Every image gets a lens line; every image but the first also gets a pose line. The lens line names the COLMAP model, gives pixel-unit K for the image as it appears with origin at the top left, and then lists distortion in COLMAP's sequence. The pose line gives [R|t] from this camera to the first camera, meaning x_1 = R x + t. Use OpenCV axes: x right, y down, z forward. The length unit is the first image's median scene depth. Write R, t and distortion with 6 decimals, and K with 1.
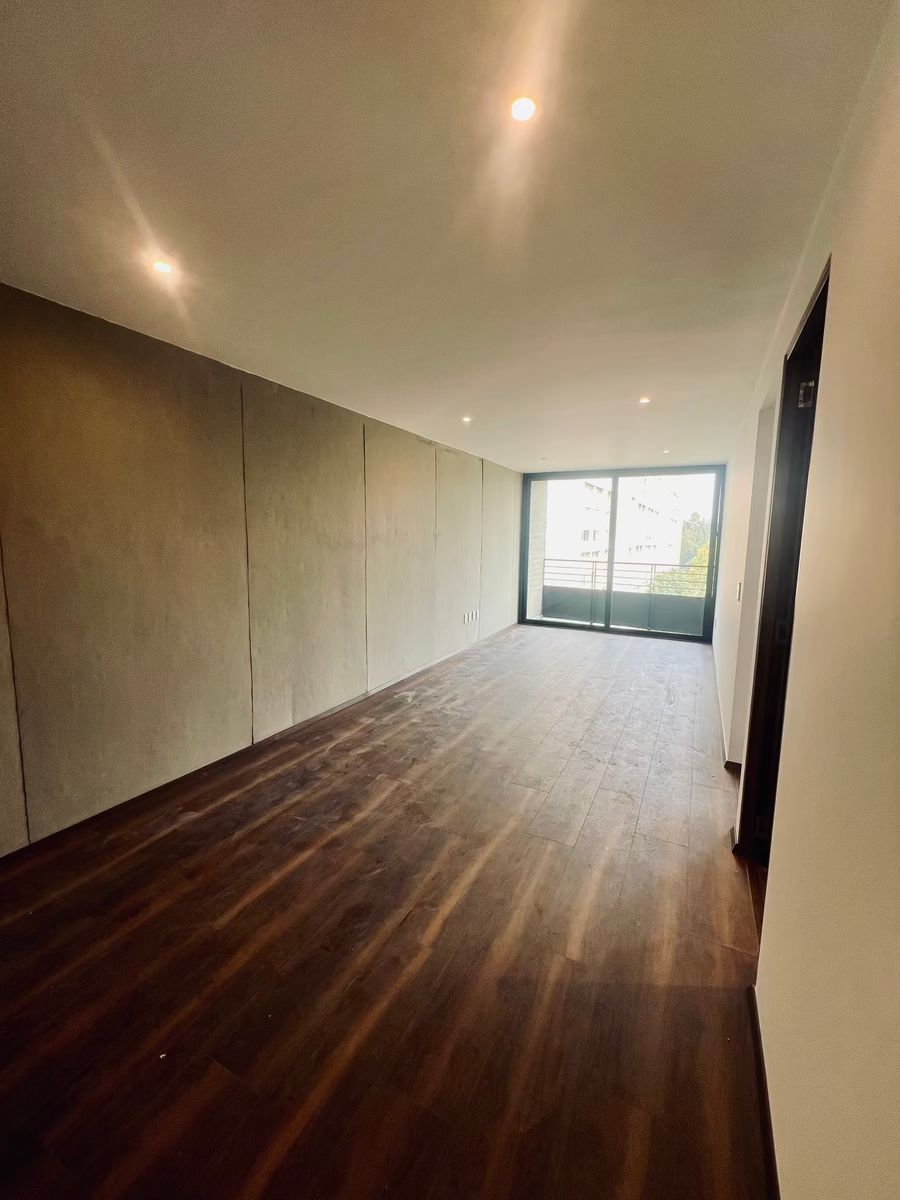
lens RADIAL K [[481.6, 0, 454.9], [0, 481.6, 596.0], [0, 0, 1]] dist [-0.000892, 0.000763]
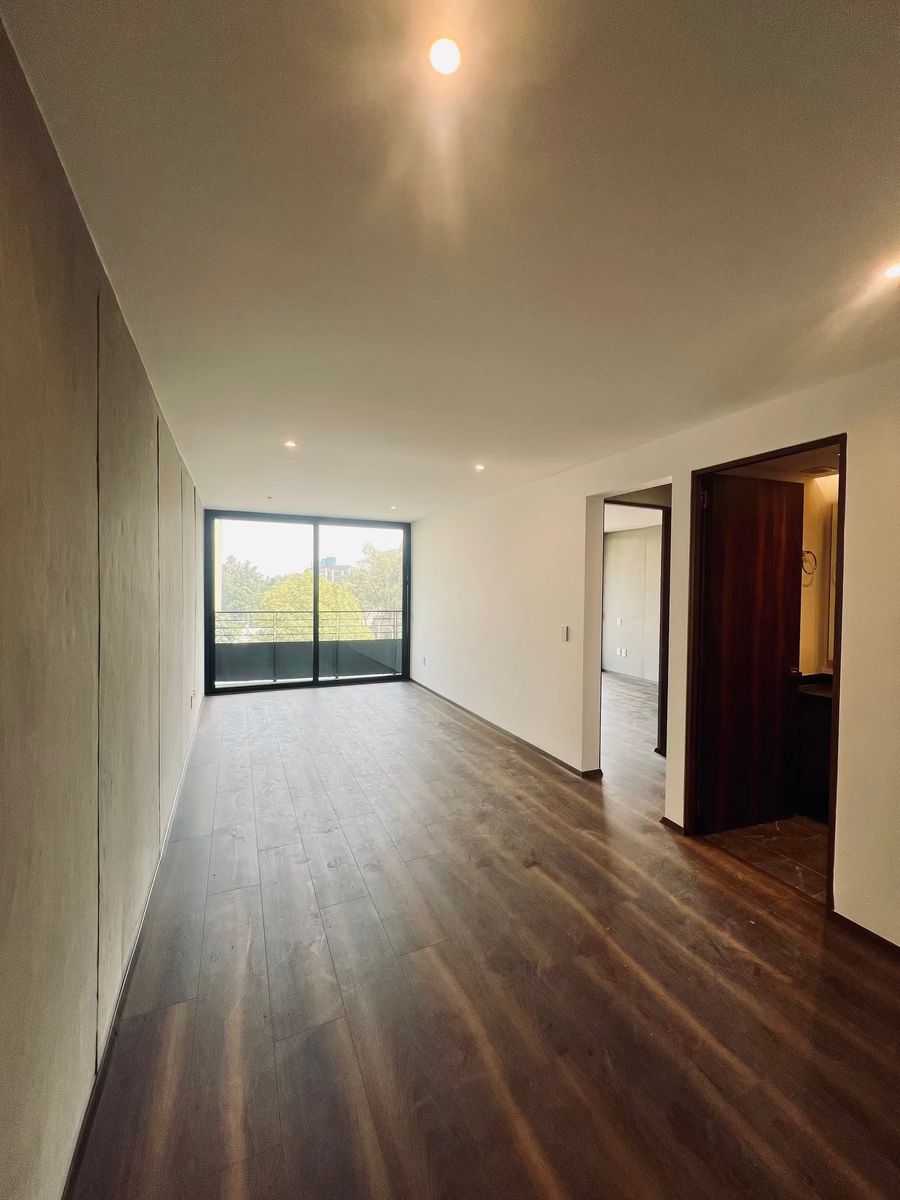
lens RADIAL K [[481.6, 0, 454.9], [0, 481.6, 596.0], [0, 0, 1]] dist [-0.000892, 0.000763]
pose [[0.621257, -0.031402, 0.782977, -0.713893], [0.099699, 0.994244, -0.039231, -0.104447], [-0.777238, 0.102434, 0.620812, 0.549535]]
